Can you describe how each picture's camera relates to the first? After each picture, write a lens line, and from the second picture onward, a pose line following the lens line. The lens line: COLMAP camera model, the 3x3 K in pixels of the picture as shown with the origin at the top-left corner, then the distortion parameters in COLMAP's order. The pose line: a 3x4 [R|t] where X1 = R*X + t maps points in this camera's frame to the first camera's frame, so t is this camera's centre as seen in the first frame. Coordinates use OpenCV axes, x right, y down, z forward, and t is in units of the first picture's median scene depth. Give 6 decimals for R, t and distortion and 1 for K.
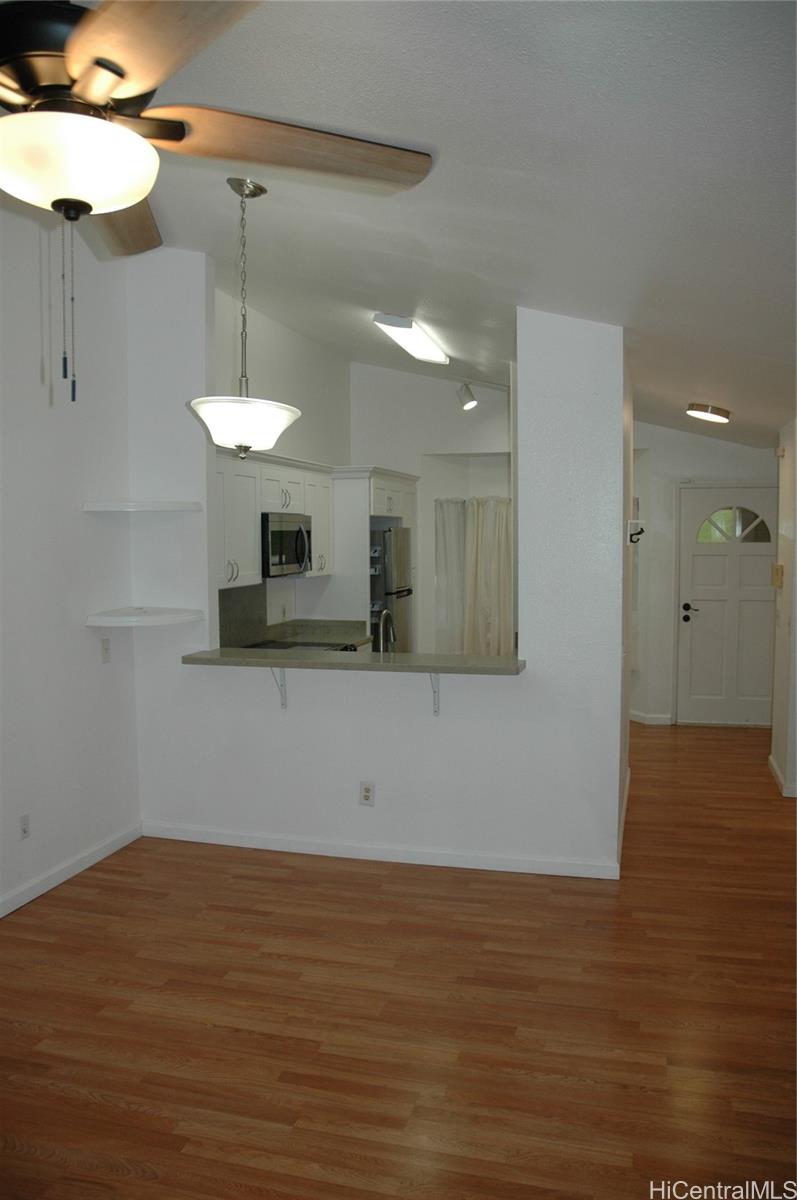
lens RADIAL K [[925.2, 0, 398.5], [0, 925.2, 600.0], [0, 0, 1]] dist [-0.005673, -0.001554]
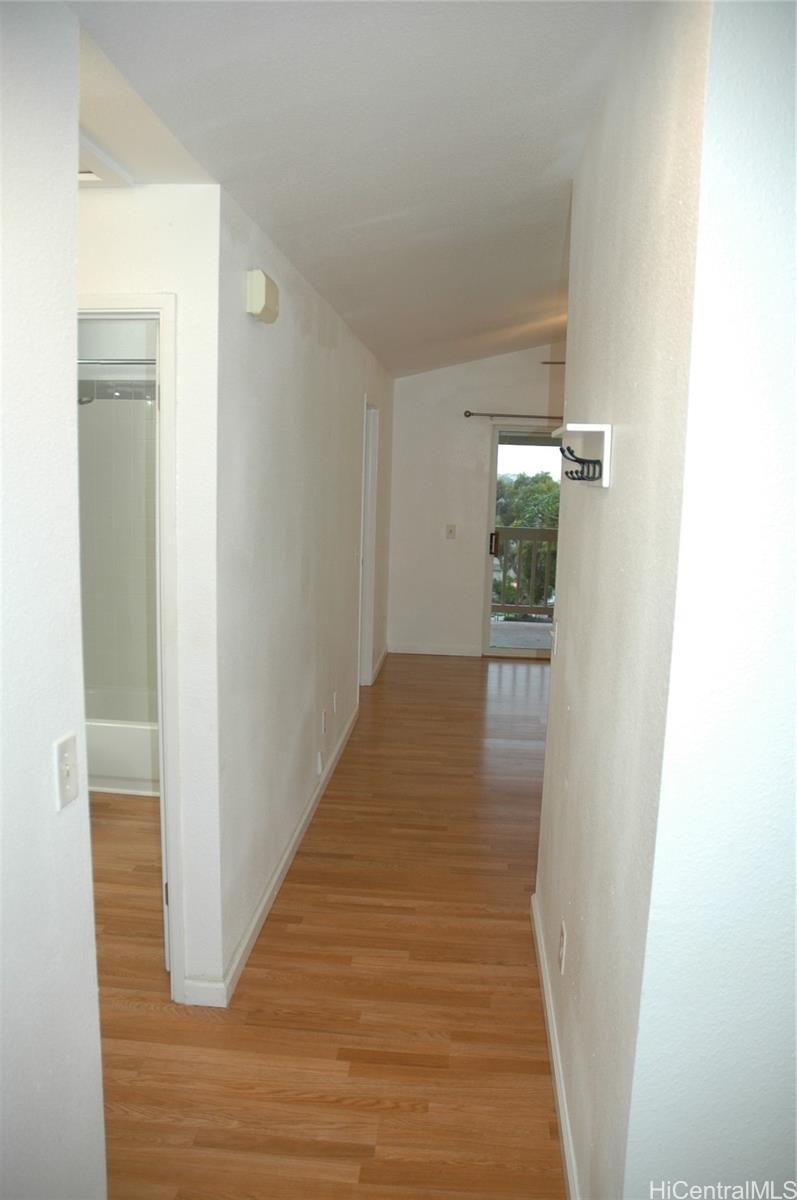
lens RADIAL K [[891.4, 0, 398.5], [0, 891.4, 600.0], [0, 0, 1]] dist [-0.324427, 0.000015]
pose [[-0.981015, 0.002255, -0.193918, 0.679957], [-0.036234, 0.980193, 0.194702, -0.103315], [0.190516, 0.198032, -0.961502, 2.263758]]
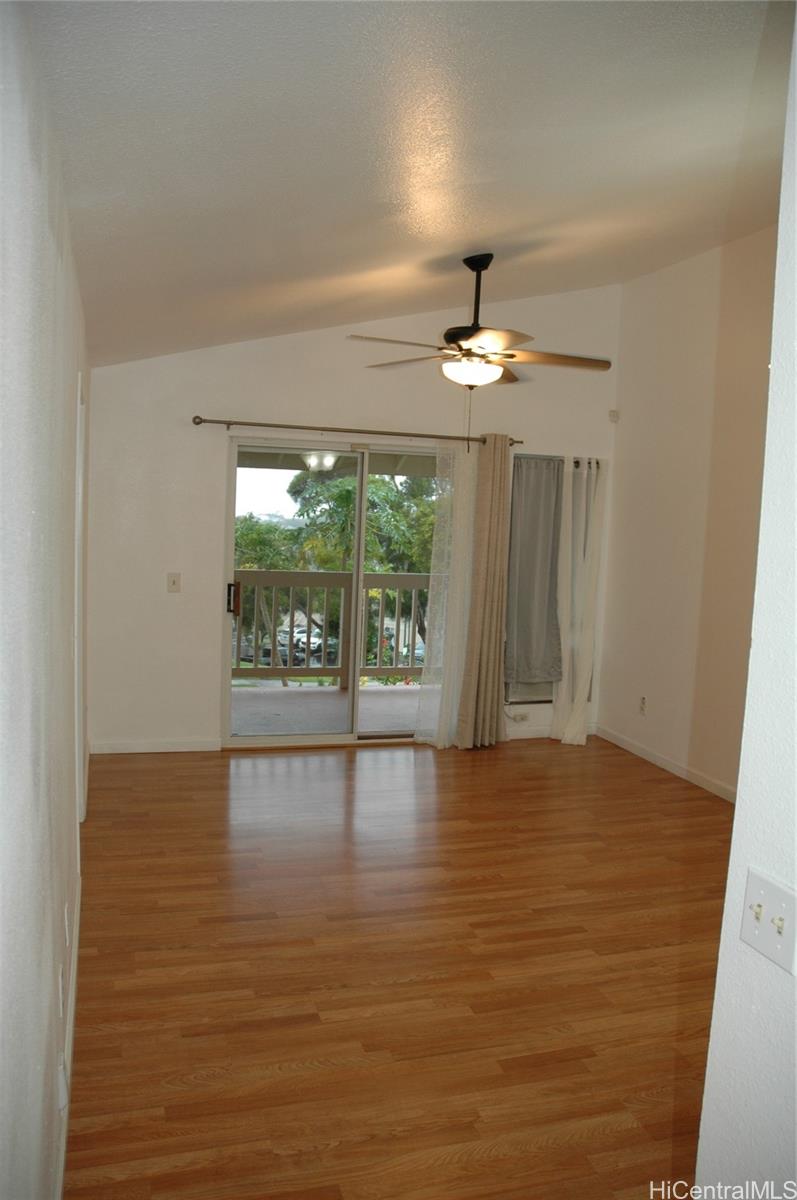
lens RADIAL K [[925.2, 0, 398.5], [0, 925.2, 600.0], [0, 0, 1]] dist [-0.005673, -0.001554]
pose [[-0.836551, 0.018640, -0.547572, 0.707011], [-0.074183, 0.986364, 0.146910, -0.089558], [0.542844, 0.163518, -0.823761, 1.676002]]
